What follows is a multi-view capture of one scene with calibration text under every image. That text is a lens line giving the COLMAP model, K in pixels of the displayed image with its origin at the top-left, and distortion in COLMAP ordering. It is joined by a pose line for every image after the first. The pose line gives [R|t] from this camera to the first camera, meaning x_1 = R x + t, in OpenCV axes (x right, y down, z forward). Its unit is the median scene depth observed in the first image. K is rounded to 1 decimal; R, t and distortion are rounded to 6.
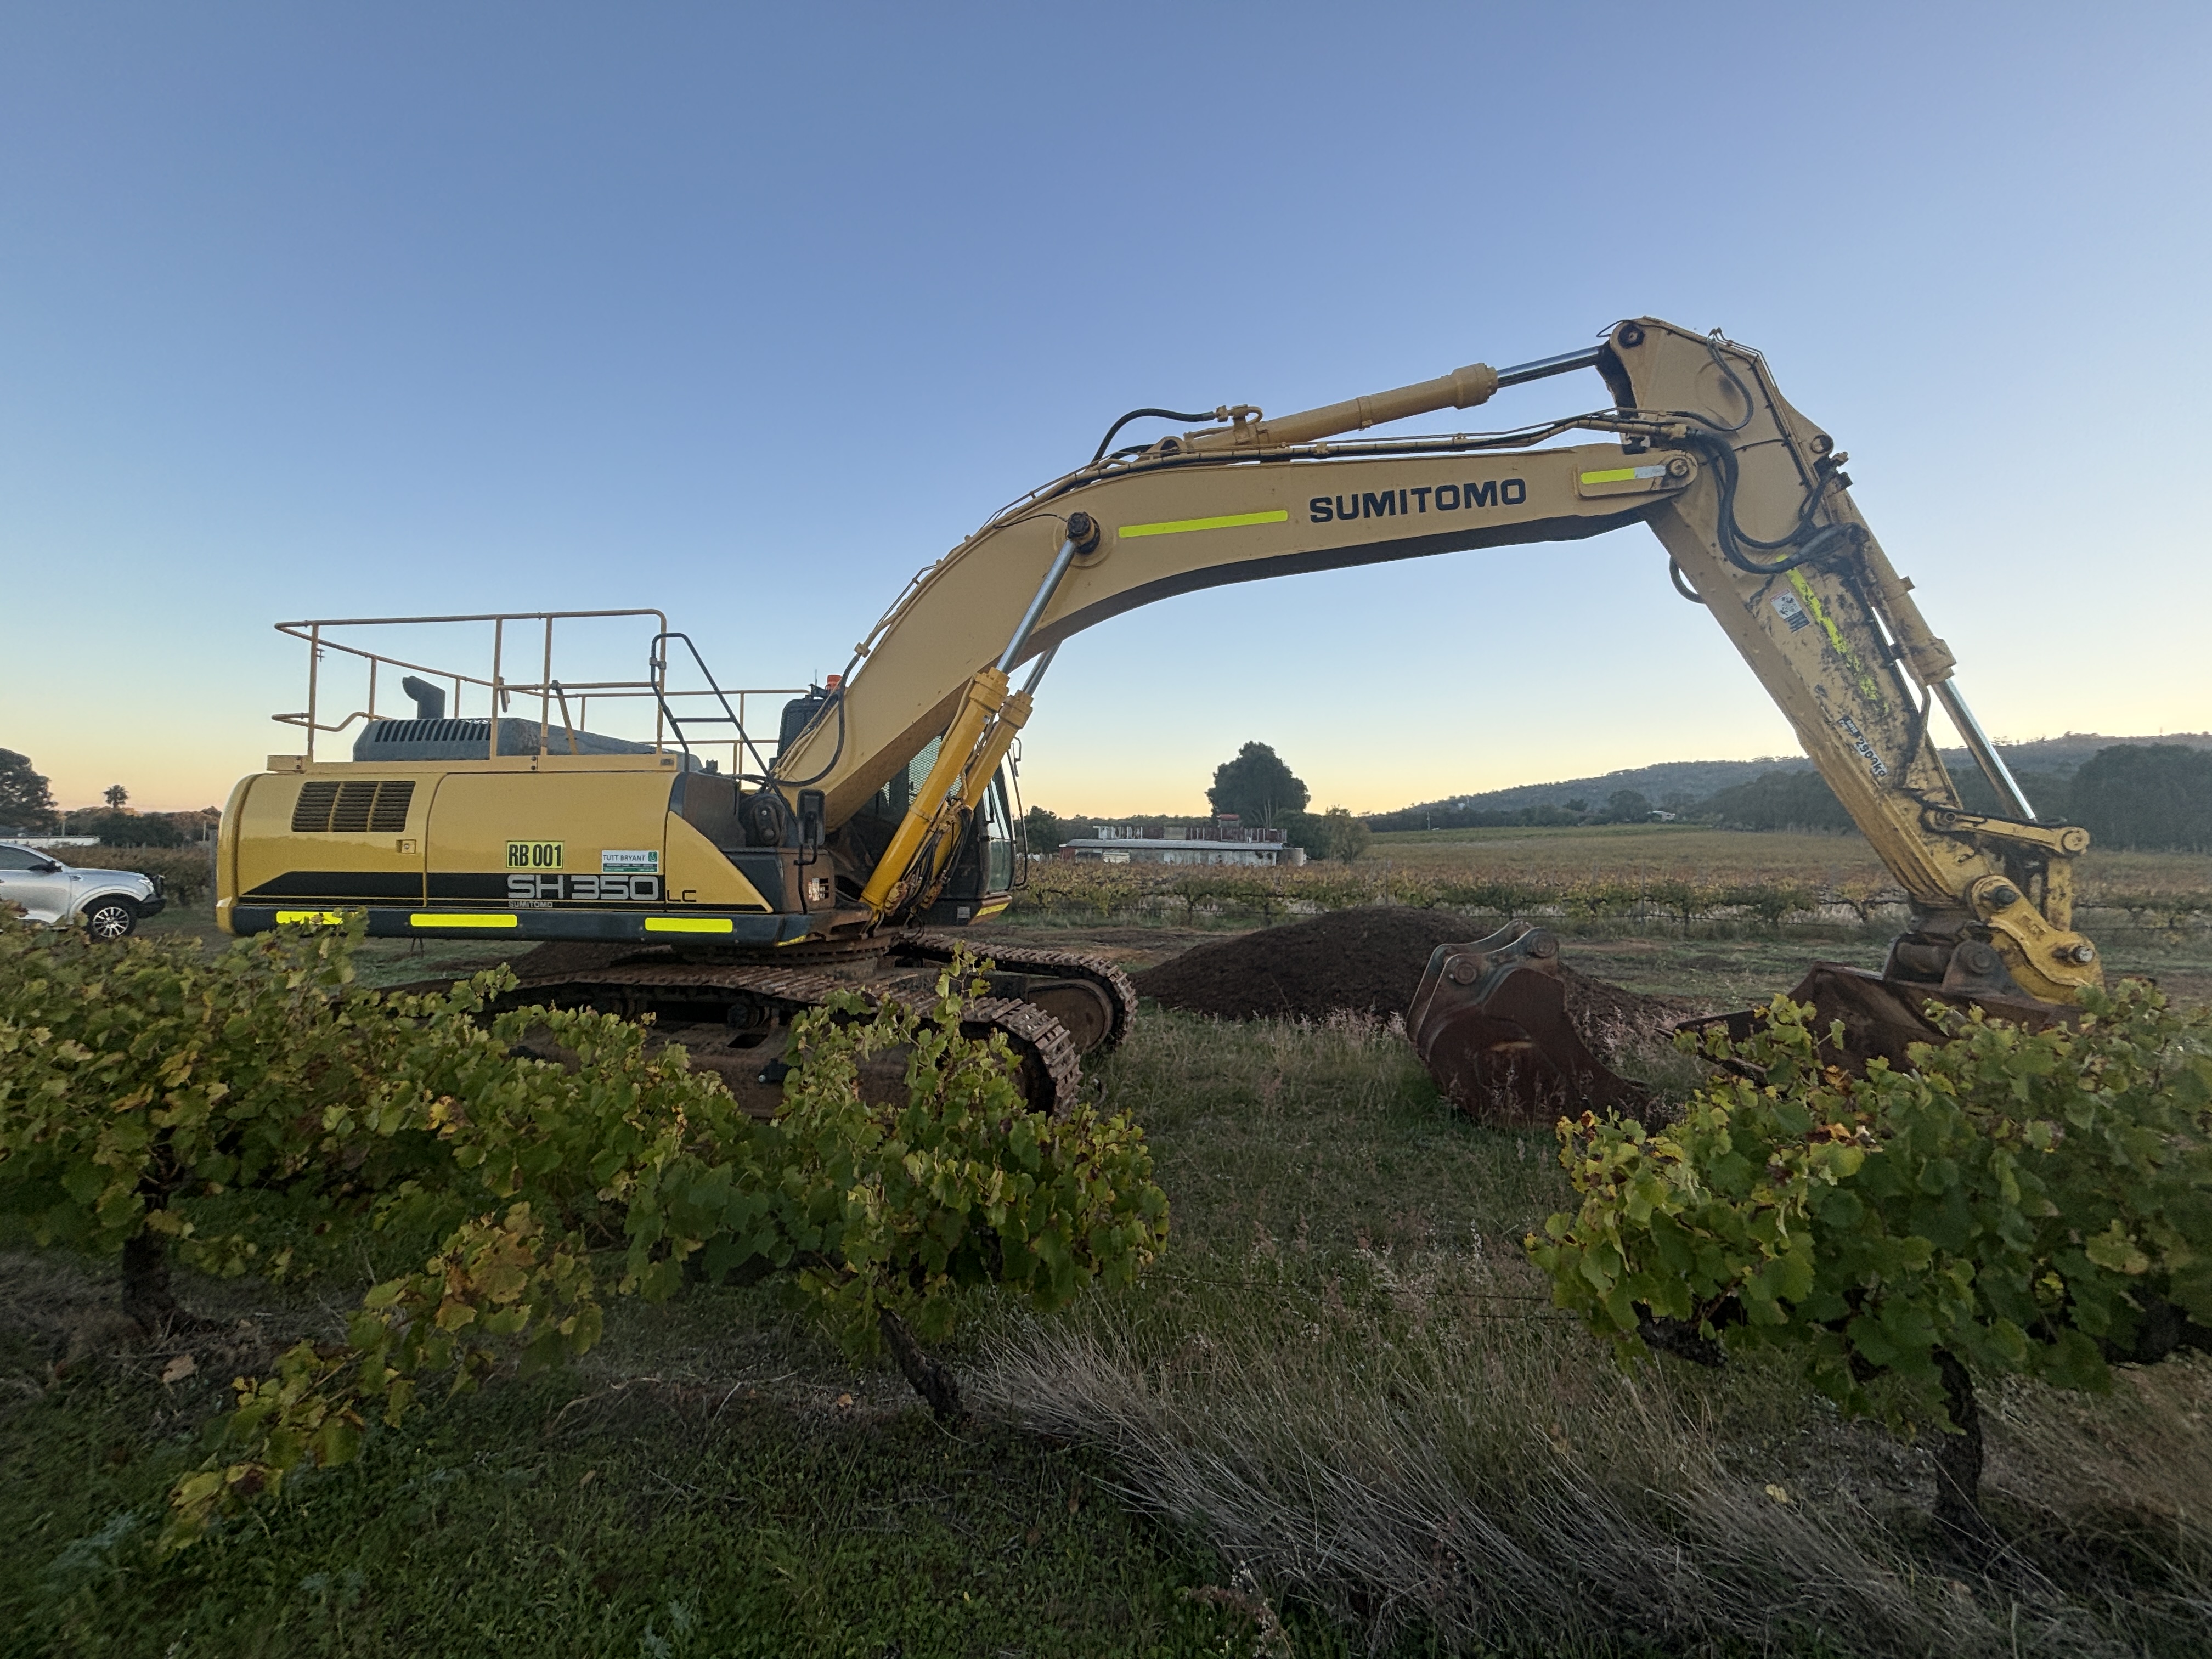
lens RADIAL K [[866.9, 0, 1106.0], [0, 866.9, 829.5], [0, 0, 1]] dist [0.007493, -0.000013]
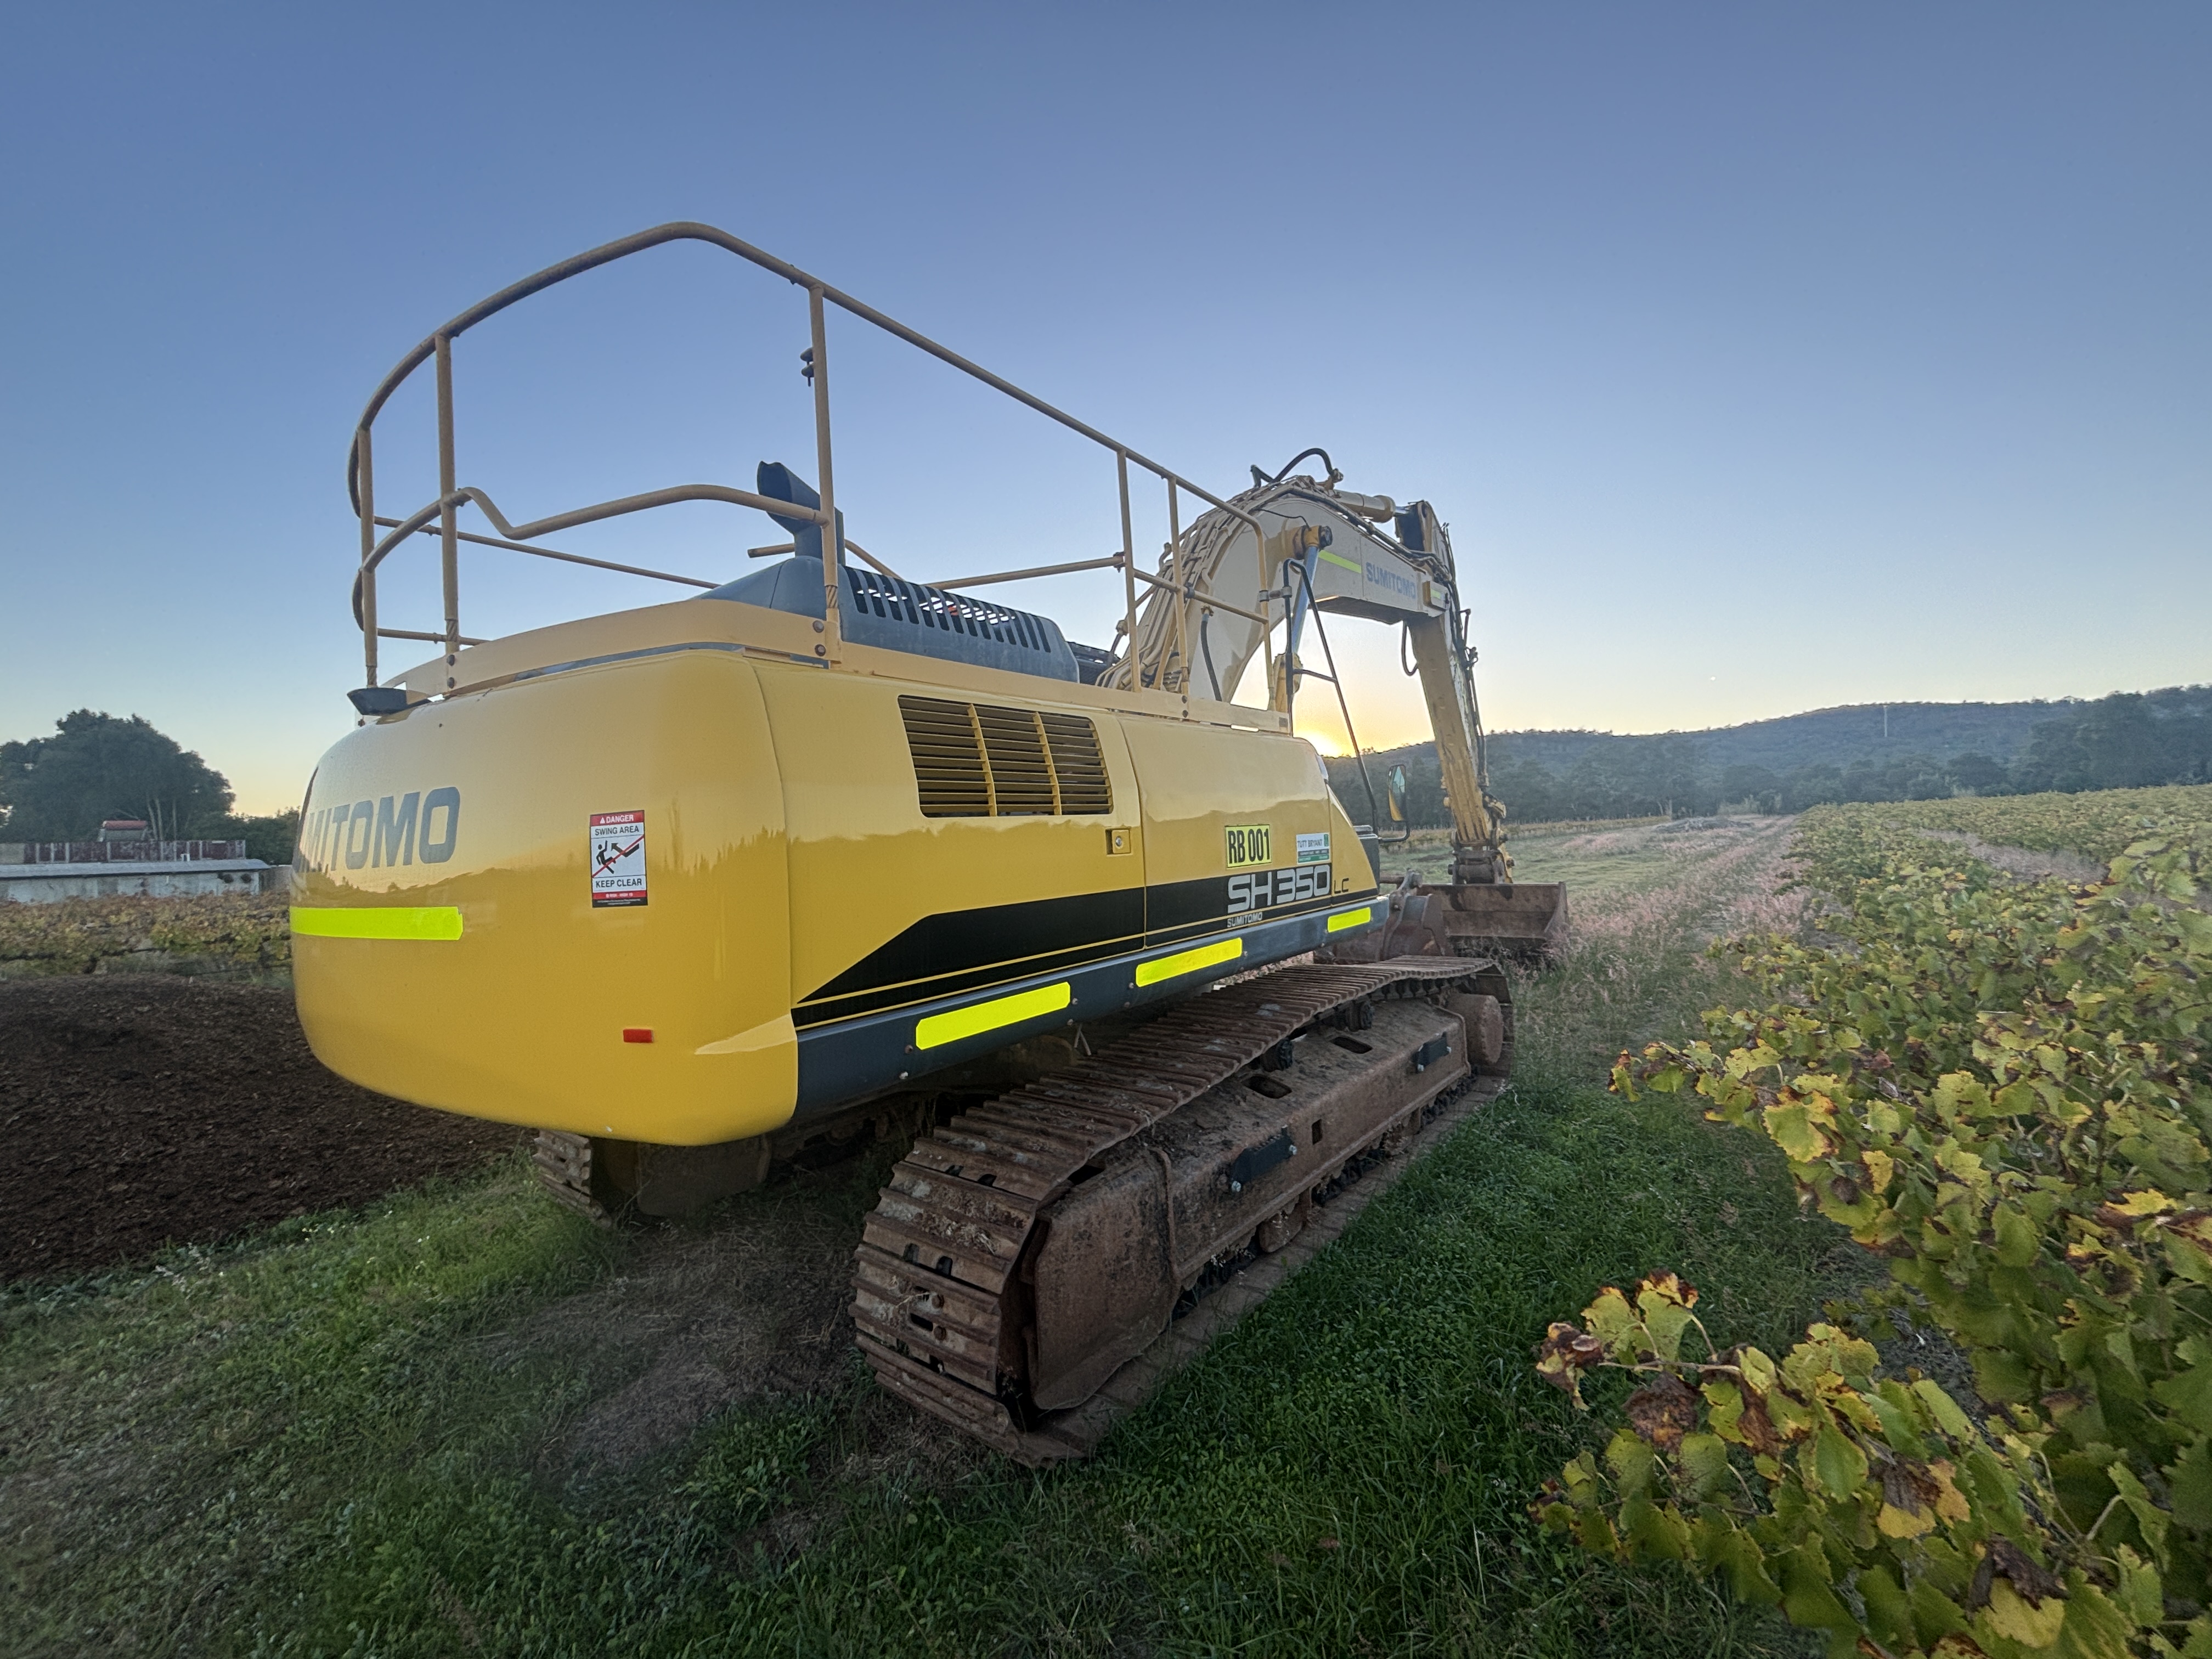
lens RADIAL K [[866.9, 0, 1106.0], [0, 866.9, 829.5], [0, 0, 1]] dist [0.007493, -0.000013]
pose [[0.504558, -0.024030, 0.863043, -1.284004], [0.026145, 0.999579, 0.012547, 0.006116], [-0.862982, 0.016234, 0.504974, 0.754680]]
